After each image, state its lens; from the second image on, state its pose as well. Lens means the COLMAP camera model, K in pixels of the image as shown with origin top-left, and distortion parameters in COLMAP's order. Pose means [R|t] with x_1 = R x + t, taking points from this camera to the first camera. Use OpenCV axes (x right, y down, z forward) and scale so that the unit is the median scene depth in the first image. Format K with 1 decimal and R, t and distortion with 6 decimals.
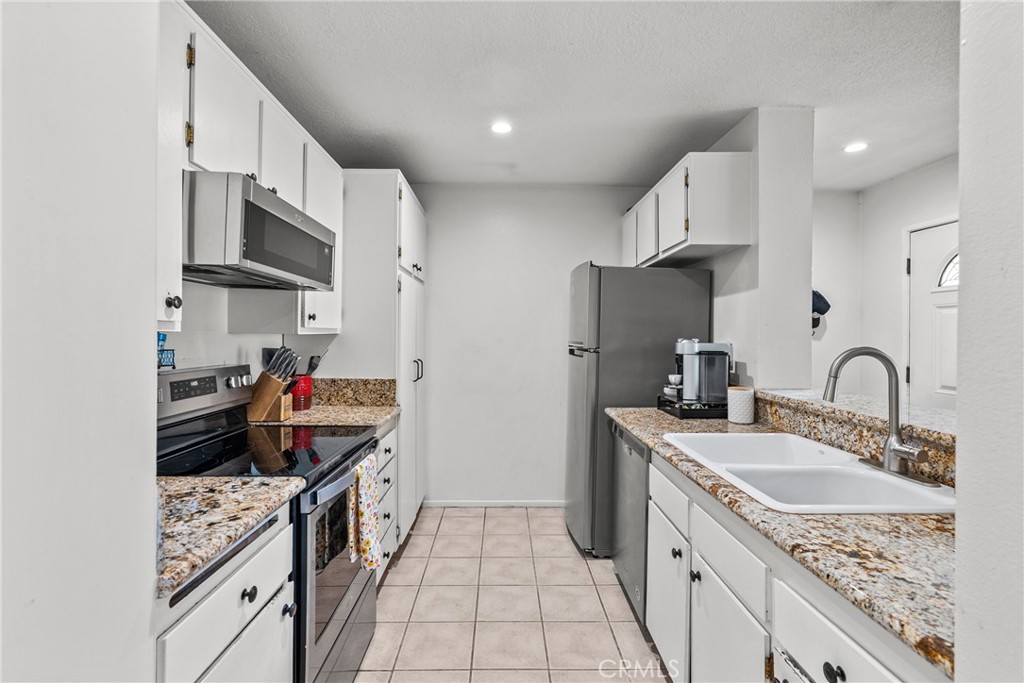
lens RADIAL K [[468.8, 0, 485.0], [0, 468.8, 335.6], [0, 0, 1]] dist [-0.003422, 0.001549]
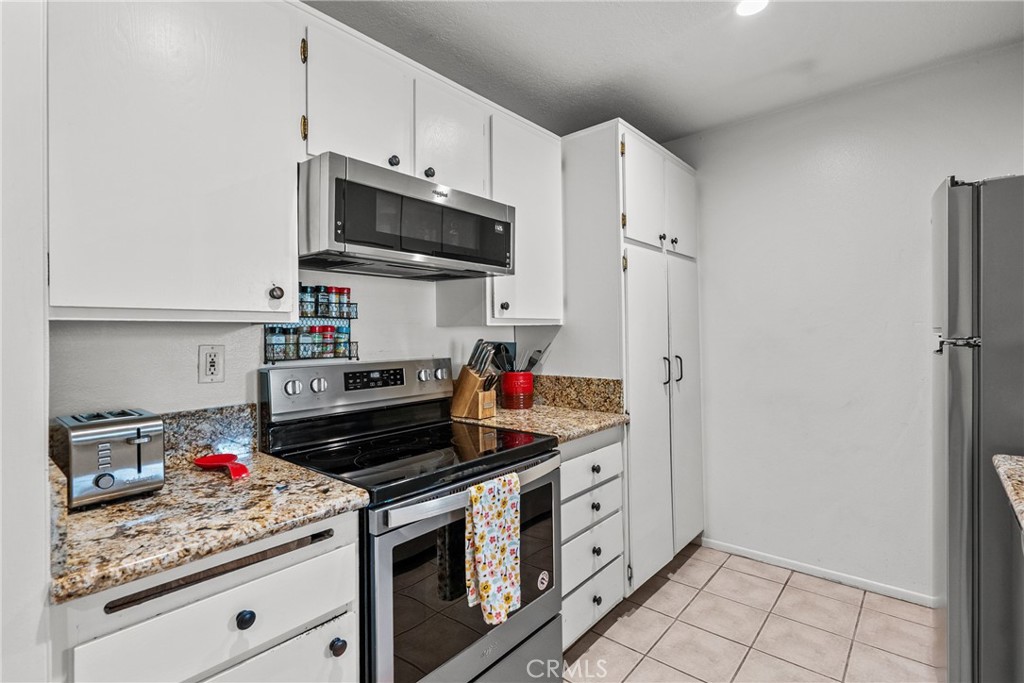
lens RADIAL K [[468.8, 0, 512.9], [0, 468.8, 330.3], [0, 0, 1]] dist [-0.003422, 0.001549]
pose [[0.766461, -0.023975, -0.641843, 0.221989], [0.018876, 0.999712, -0.014802, 0.020357], [0.642014, -0.000770, 0.766693, 0.326992]]
